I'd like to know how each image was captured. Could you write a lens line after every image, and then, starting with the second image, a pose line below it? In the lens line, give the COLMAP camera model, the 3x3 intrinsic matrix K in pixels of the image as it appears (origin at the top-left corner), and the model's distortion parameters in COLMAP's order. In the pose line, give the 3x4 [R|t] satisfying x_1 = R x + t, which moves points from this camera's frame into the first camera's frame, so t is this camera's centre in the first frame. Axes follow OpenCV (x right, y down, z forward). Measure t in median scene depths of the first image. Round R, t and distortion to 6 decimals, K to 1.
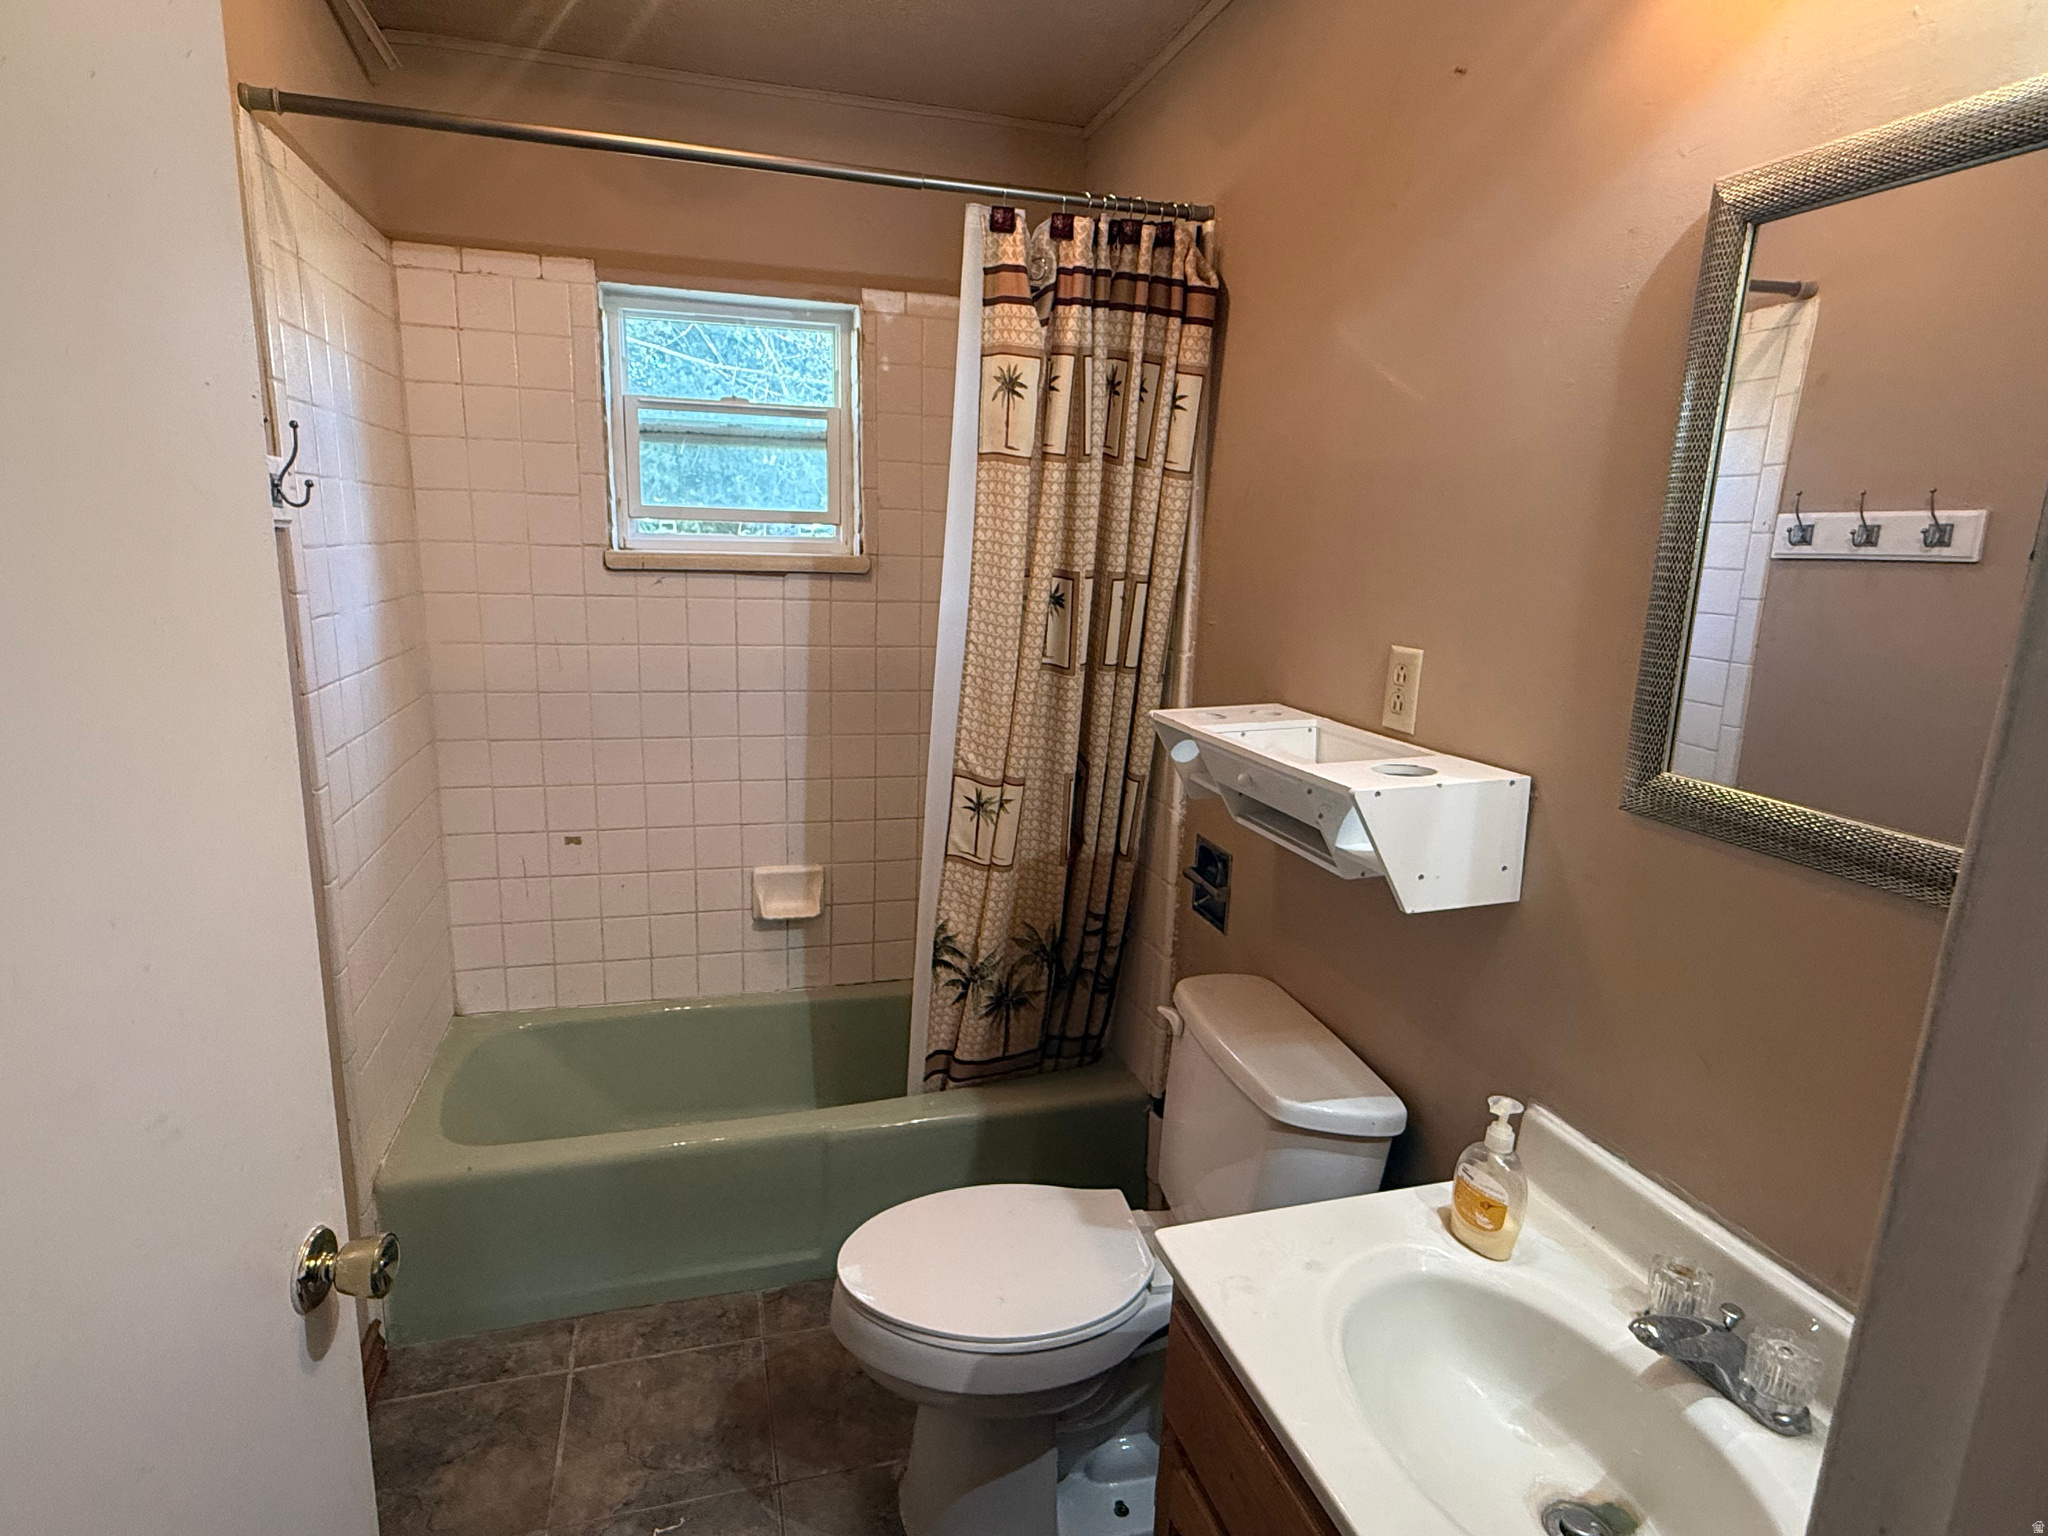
lens RADIAL K [[1099.2, 0, 1018.1], [0, 1099.2, 766.1], [0, 0, 1]] dist [0.004599, -0.000490]
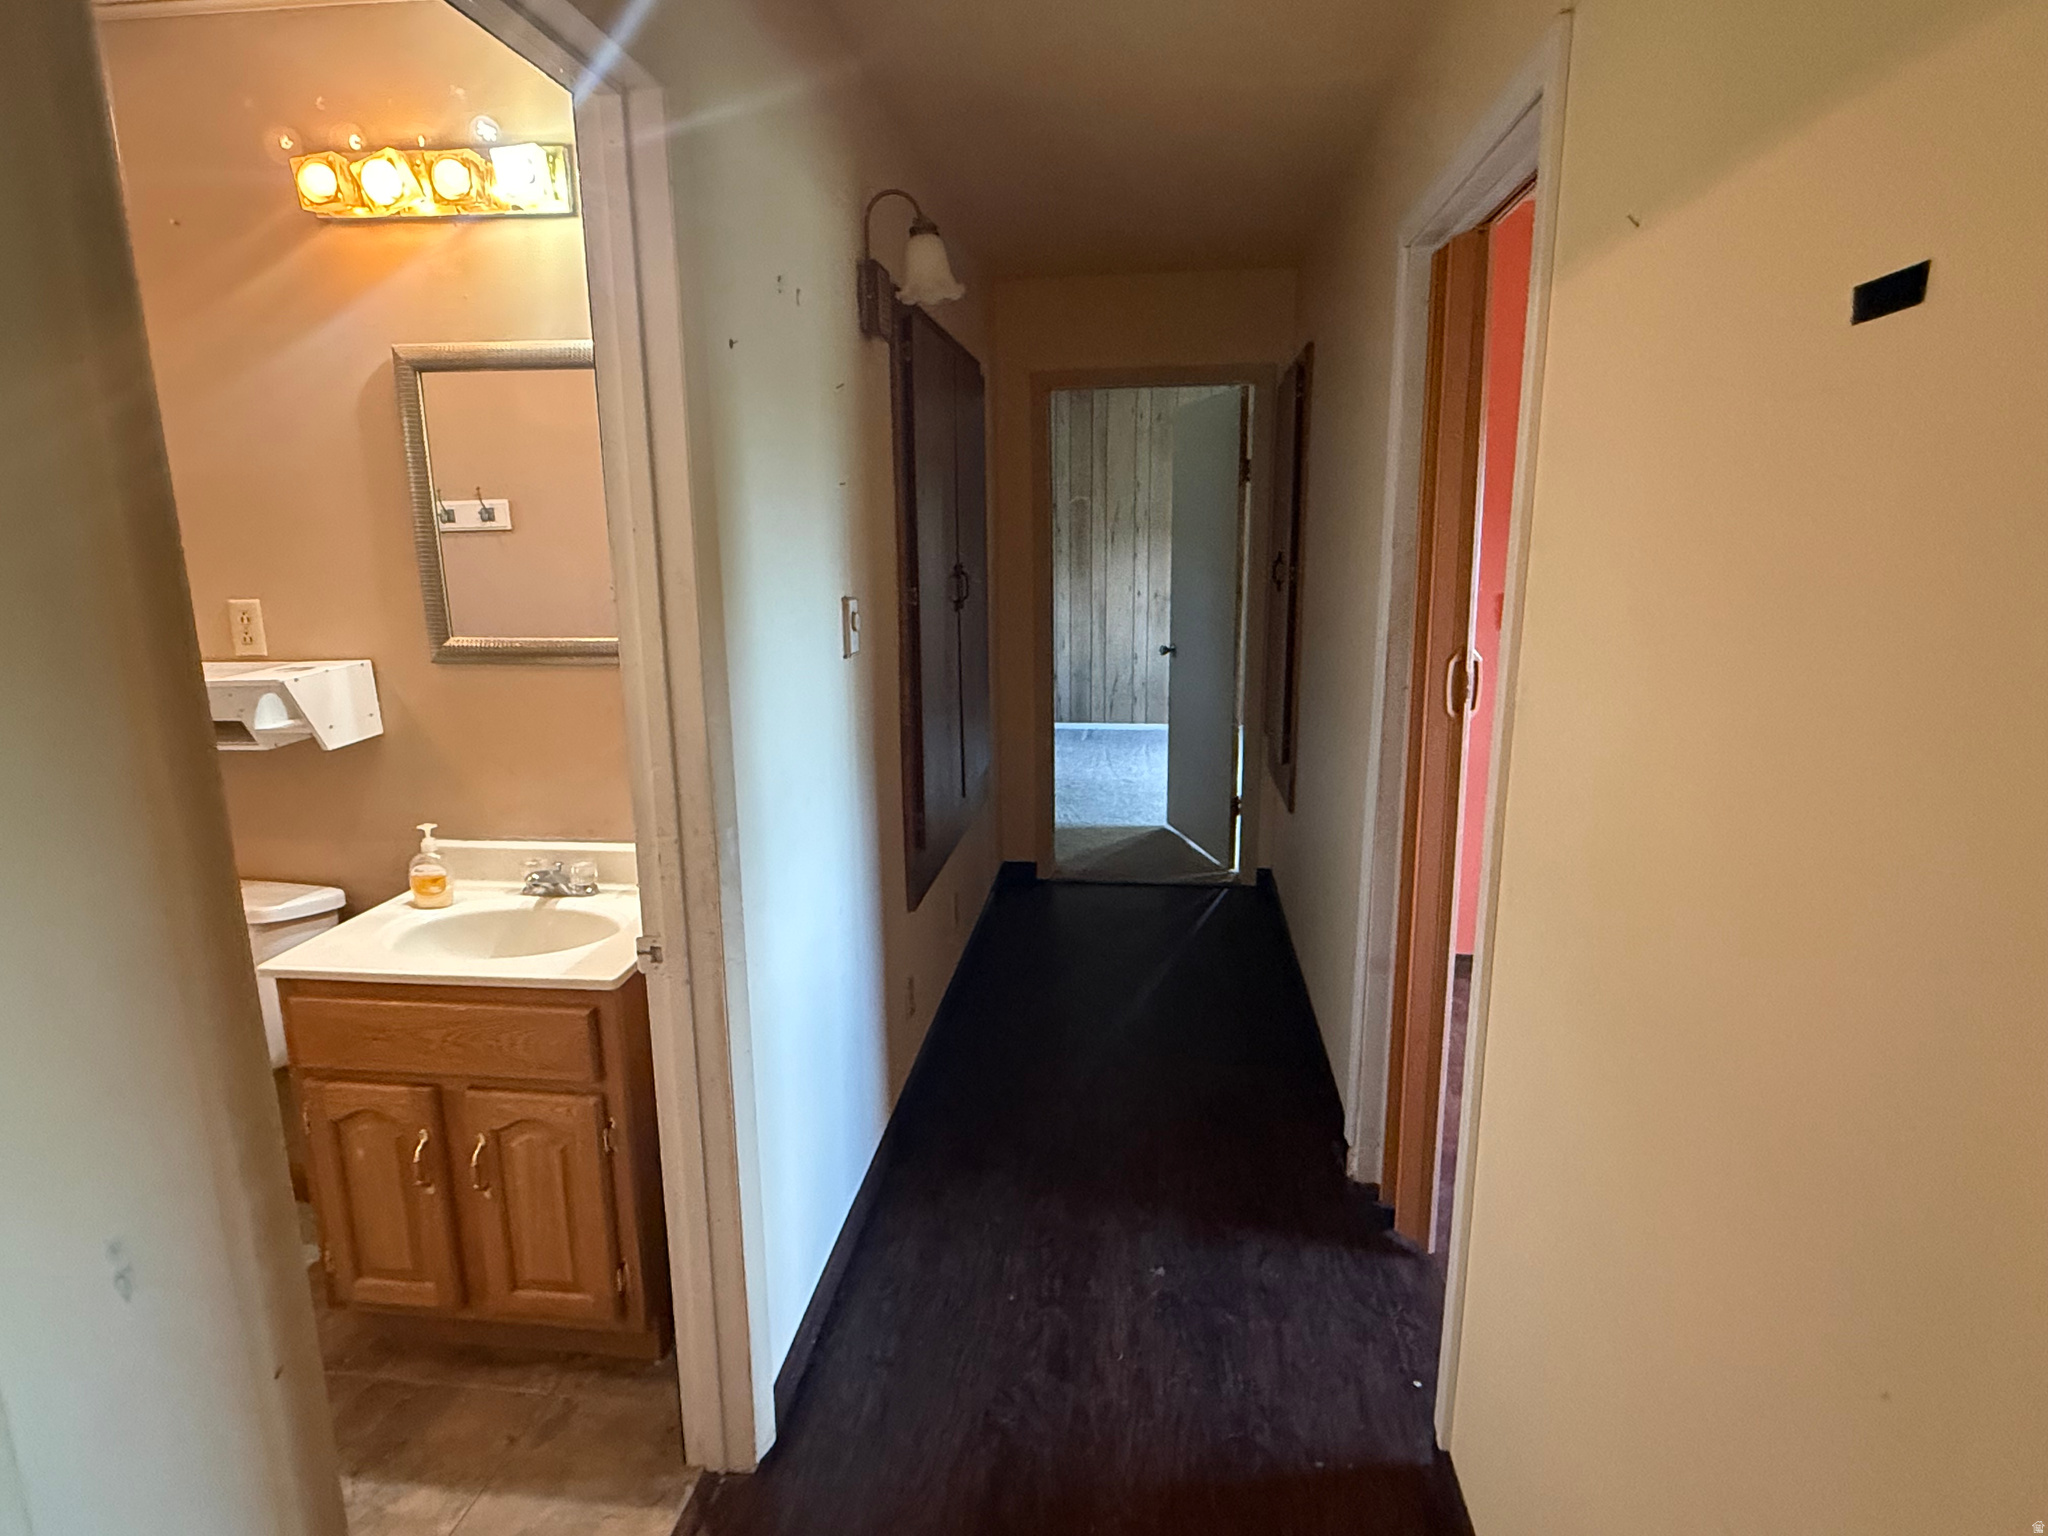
lens RADIAL K [[1099.2, 0, 1023.7], [0, 1099.2, 764.3], [0, 0, 1]] dist [0.004599, -0.000490]
pose [[0.374596, -0.229744, 0.898274, -0.750883], [0.214565, 0.963996, 0.157075, 0.116758], [-0.902020, 0.133899, 0.410404, -0.627972]]
